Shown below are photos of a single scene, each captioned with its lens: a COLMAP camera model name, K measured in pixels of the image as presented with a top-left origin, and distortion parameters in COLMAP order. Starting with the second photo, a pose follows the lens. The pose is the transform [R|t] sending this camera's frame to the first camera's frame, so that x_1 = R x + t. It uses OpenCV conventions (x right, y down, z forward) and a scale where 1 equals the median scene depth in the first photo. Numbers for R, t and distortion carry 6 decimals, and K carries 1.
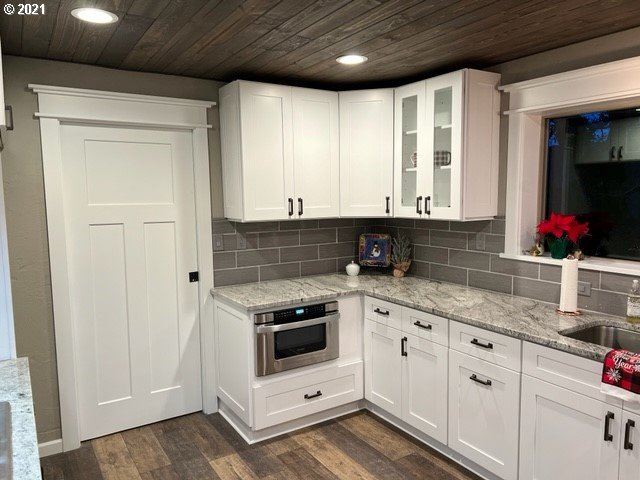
lens RADIAL K [[485.2, 0, 320.0], [0, 485.2, 240.0], [0, 0, 1]] dist [0.015614, -0.003483]
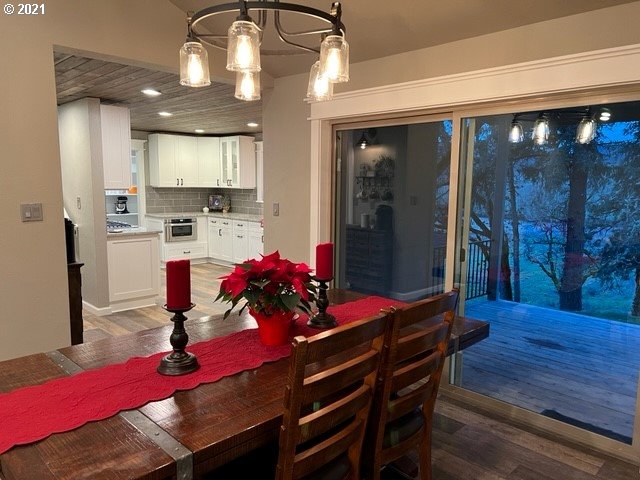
lens RADIAL K [[483.0, 0, 339.2], [0, 483.0, 252.9], [0, 0, 1]] dist [0.002221, -0.000958]
pose [[0.968818, -0.006234, 0.247695, 0.143028], [-0.005540, 0.998888, 0.046810, 0.199178], [-0.247712, -0.046723, 0.967707, -1.866073]]
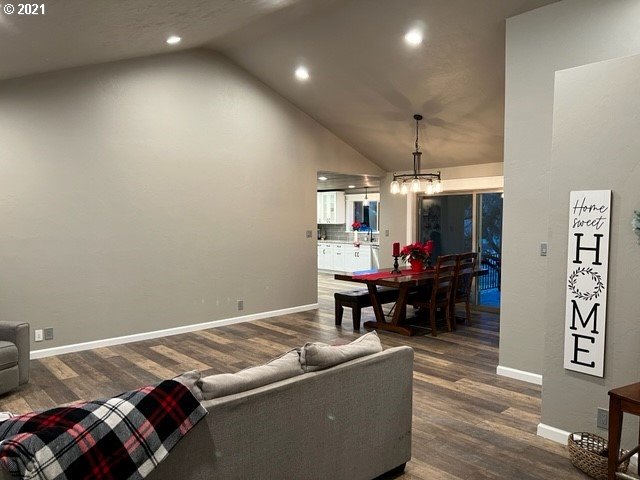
lens RADIAL K [[480.7, 0, 318.9], [0, 480.7, 236.8], [0, 0, 1]] dist [0.015192, -0.006989]
pose [[0.986725, 0.005936, 0.162289, -0.574787], [0.003590, 0.998290, -0.058341, 0.331506], [-0.162358, 0.058149, 0.985017, -3.264281]]
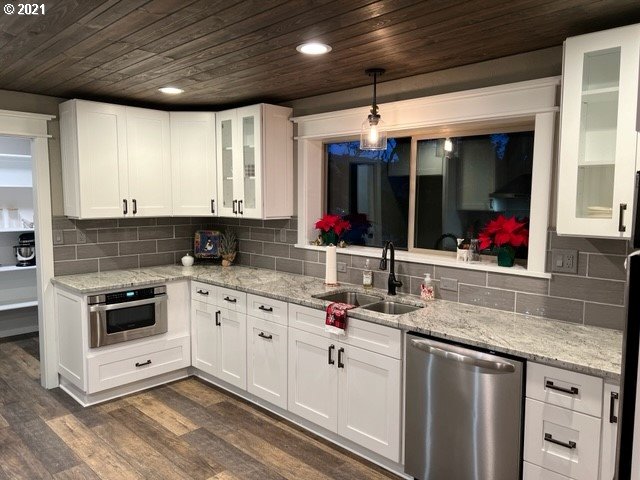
lens RADIAL K [[483.4, 0, 322.0], [0, 483.4, 235.9], [0, 0, 1]] dist [0.039134, -0.056868]
pose [[0.971827, -0.002097, 0.235688, 0.136078], [0.006087, 0.999850, -0.016203, 0.026823], [-0.235619, 0.017181, 0.971694, -0.287088]]
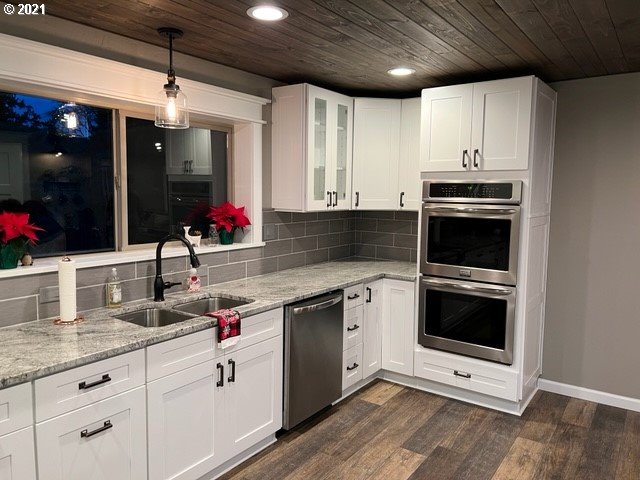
lens RADIAL K [[480.7, 0, 318.9], [0, 480.7, 236.8], [0, 0, 1]] dist [0.015192, -0.006989]
pose [[-0.384705, -0.083309, 0.919272, -0.393072], [0.081142, 0.989011, 0.123586, -0.063914], [-0.919466, 0.122136, -0.373718, 0.758402]]
